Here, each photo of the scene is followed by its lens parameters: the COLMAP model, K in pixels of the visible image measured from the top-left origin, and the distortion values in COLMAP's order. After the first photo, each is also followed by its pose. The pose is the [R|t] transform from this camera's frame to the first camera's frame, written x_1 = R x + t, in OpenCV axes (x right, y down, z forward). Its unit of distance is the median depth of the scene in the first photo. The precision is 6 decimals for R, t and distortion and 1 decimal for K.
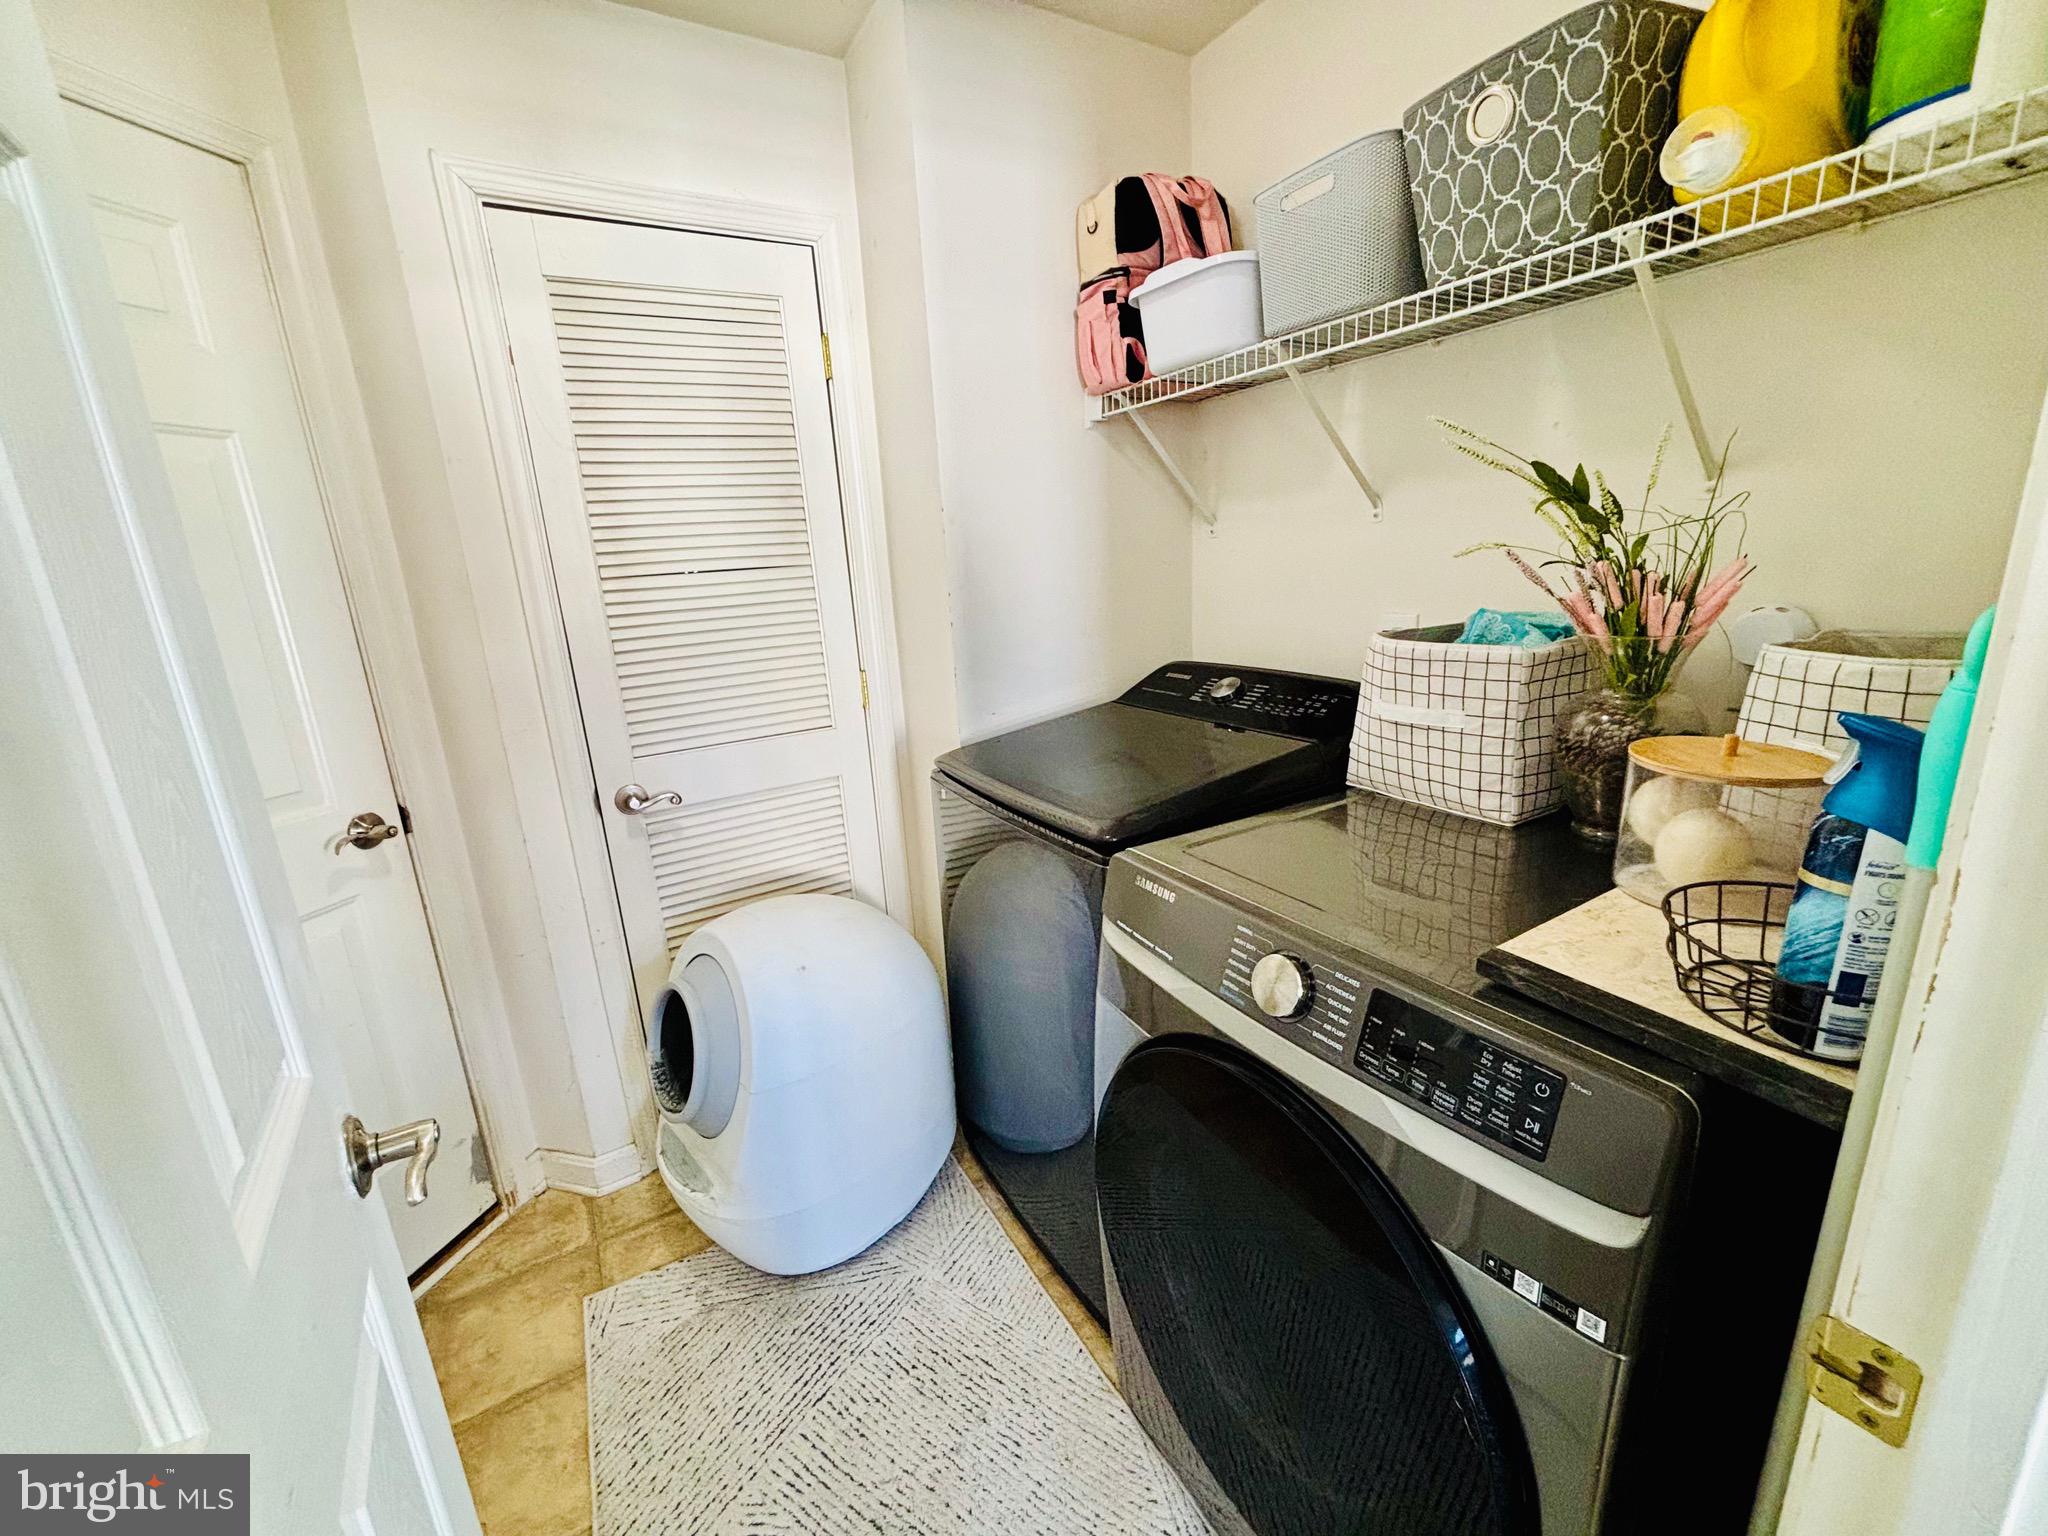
lens RADIAL K [[831.7, 0, 1017.1], [0, 831.7, 768.1], [0, 0, 1]] dist [-0.001739, 0.001307]
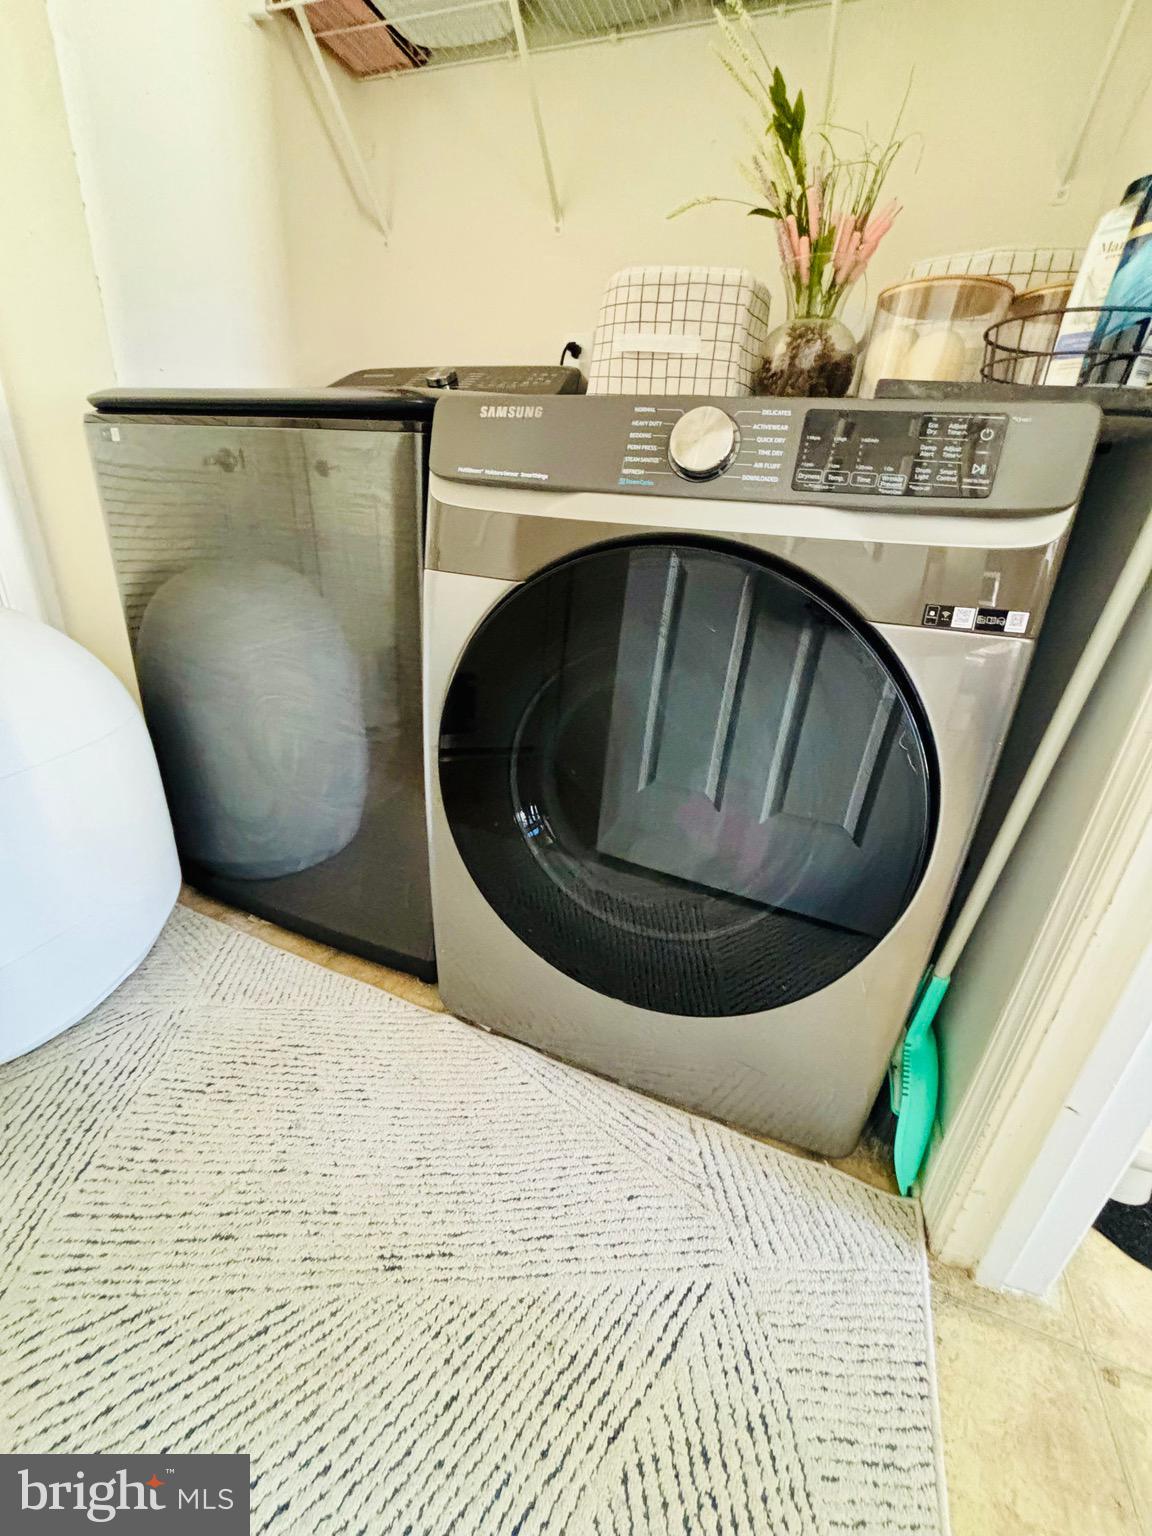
lens RADIAL K [[623.8, 0, 569.4], [0, 623.8, 762.7], [0, 0, 1]] dist [-0.001739, 0.001307]
pose [[0.786663, -0.131845, 0.603140, -0.245691], [0.045452, 0.986648, 0.156397, 0.425974], [-0.615707, -0.095618, 0.782152, 0.409164]]
